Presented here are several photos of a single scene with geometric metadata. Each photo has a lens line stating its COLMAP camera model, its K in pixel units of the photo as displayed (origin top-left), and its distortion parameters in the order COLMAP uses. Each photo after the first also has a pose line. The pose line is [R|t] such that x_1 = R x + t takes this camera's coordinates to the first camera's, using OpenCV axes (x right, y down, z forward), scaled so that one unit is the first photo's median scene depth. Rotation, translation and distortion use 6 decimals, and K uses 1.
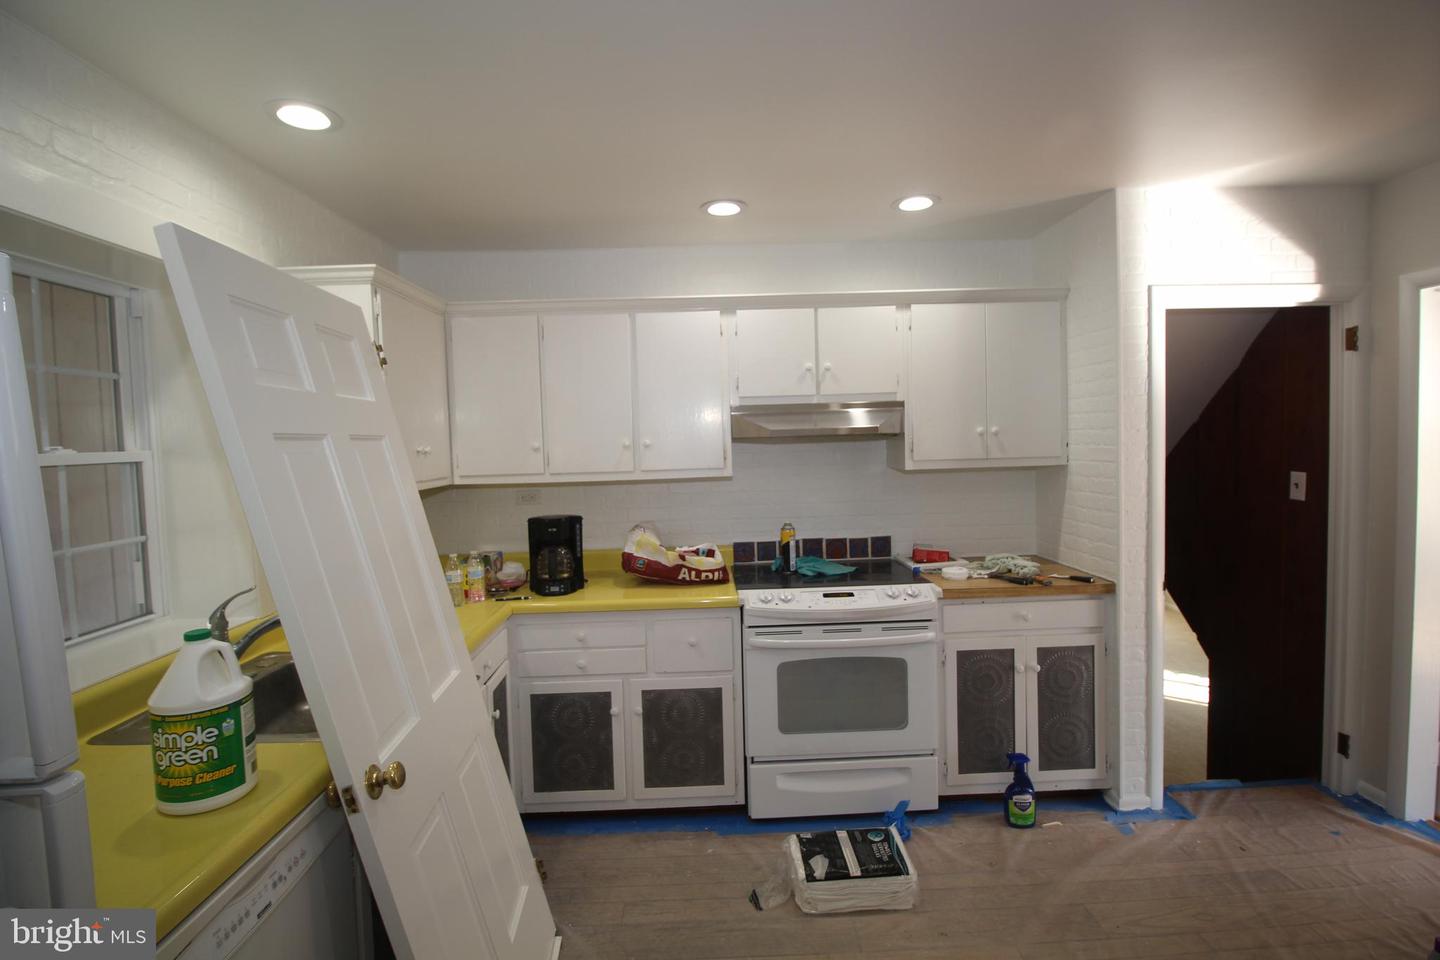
lens RADIAL K [[663.5, 0, 715.6], [0, 663.5, 470.8], [0, 0, 1]] dist [0.002601, -0.014943]
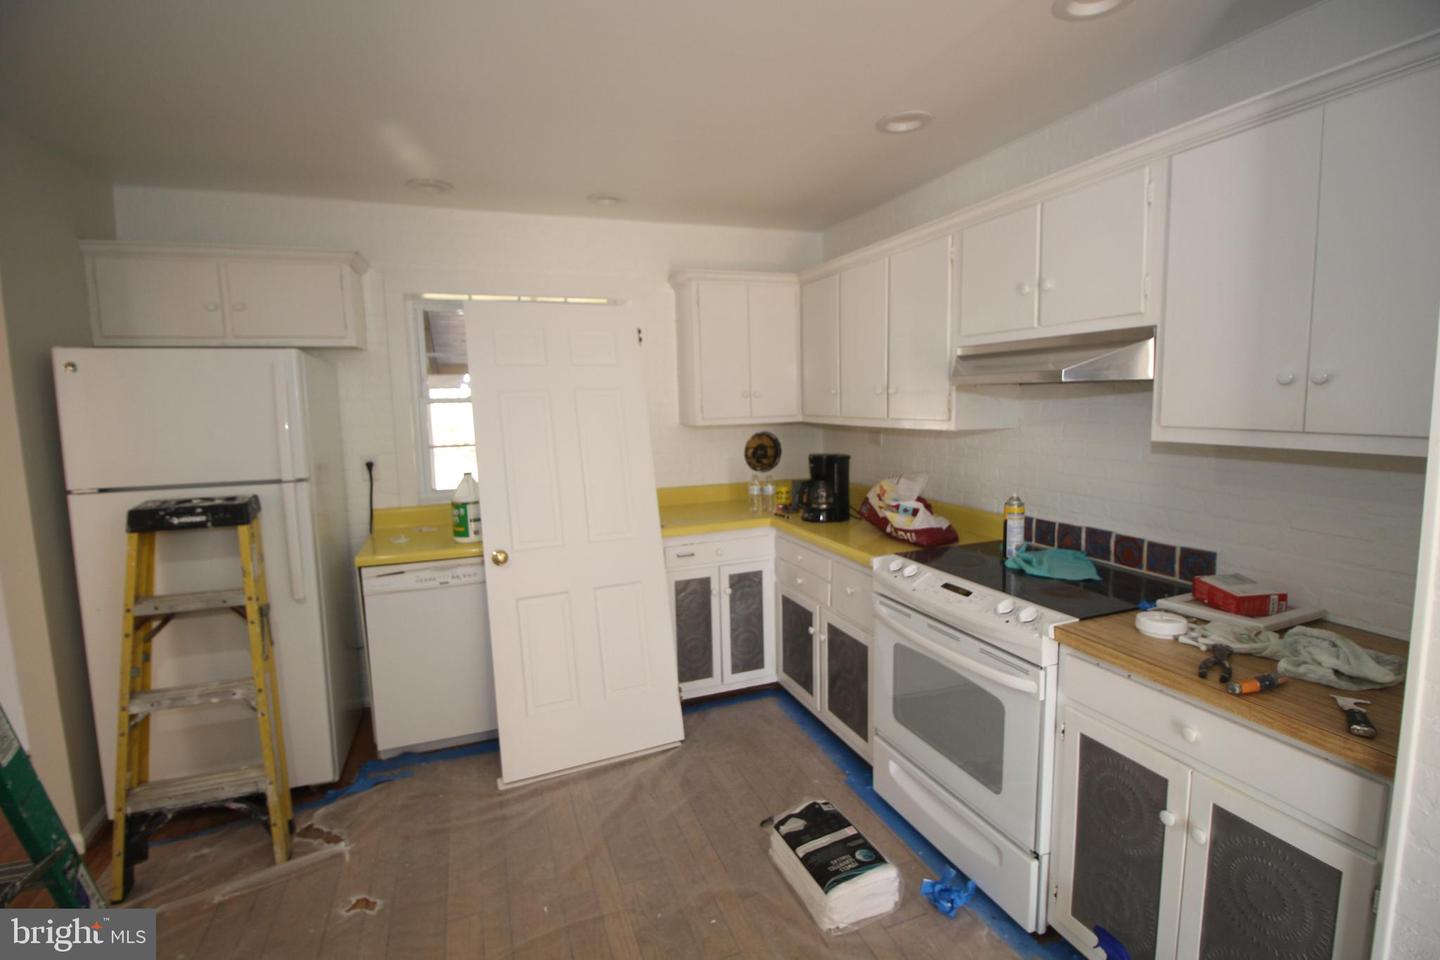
lens RADIAL K [[663.5, 0, 715.6], [0, 663.5, 470.8], [0, 0, 1]] dist [0.002601, -0.014943]
pose [[0.331581, 0.129289, -0.934526, 0.802425], [-0.031563, 0.991531, 0.125976, -0.042959], [0.942899, -0.012275, 0.332853, 0.466128]]
